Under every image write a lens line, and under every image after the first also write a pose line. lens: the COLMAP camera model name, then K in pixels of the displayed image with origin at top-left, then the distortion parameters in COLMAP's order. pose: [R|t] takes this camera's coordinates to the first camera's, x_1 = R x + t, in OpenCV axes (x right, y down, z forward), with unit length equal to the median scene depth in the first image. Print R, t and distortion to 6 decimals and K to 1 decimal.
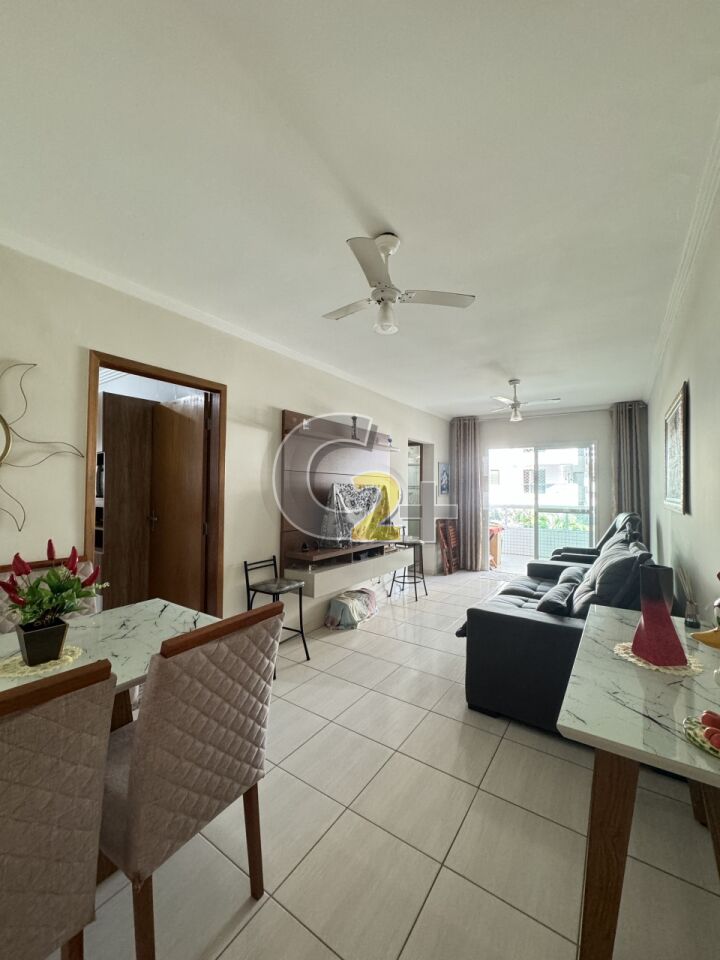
lens RADIAL K [[382.9, 0, 360.0], [0, 382.9, 480.0], [0, 0, 1]] dist [0.000758, 0.000046]
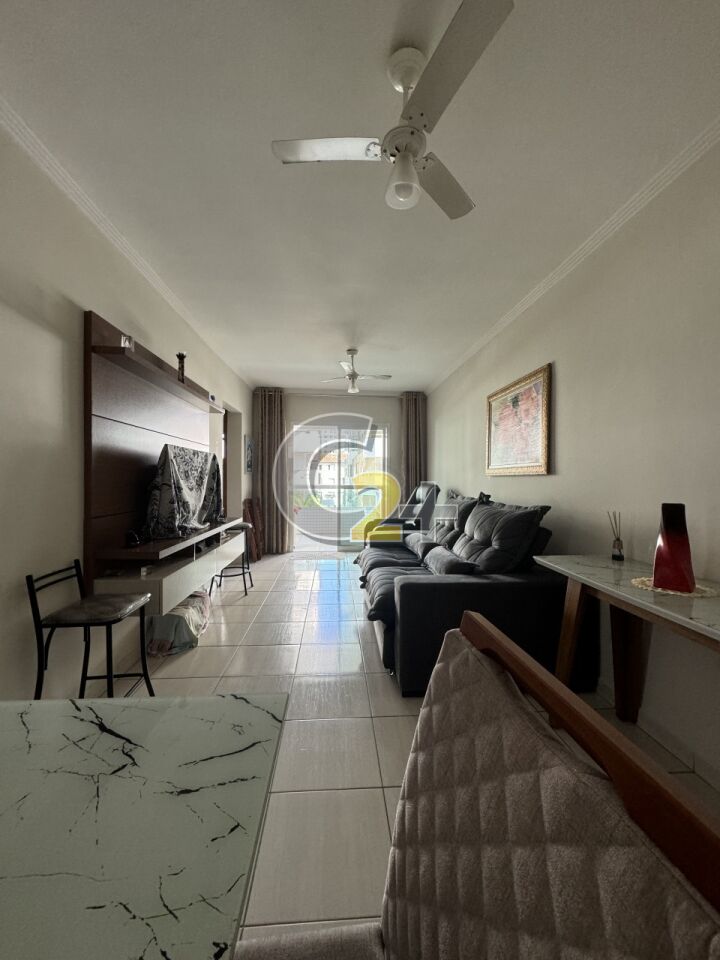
lens RADIAL K [[382.9, 0, 360.0], [0, 382.9, 480.0], [0, 0, 1]] dist [0.000758, 0.000046]
pose [[0.782928, -0.005722, 0.622086, -0.212278], [-0.013192, 0.999580, 0.025796, 0.048849], [-0.621972, -0.028403, 0.782524, 0.242508]]
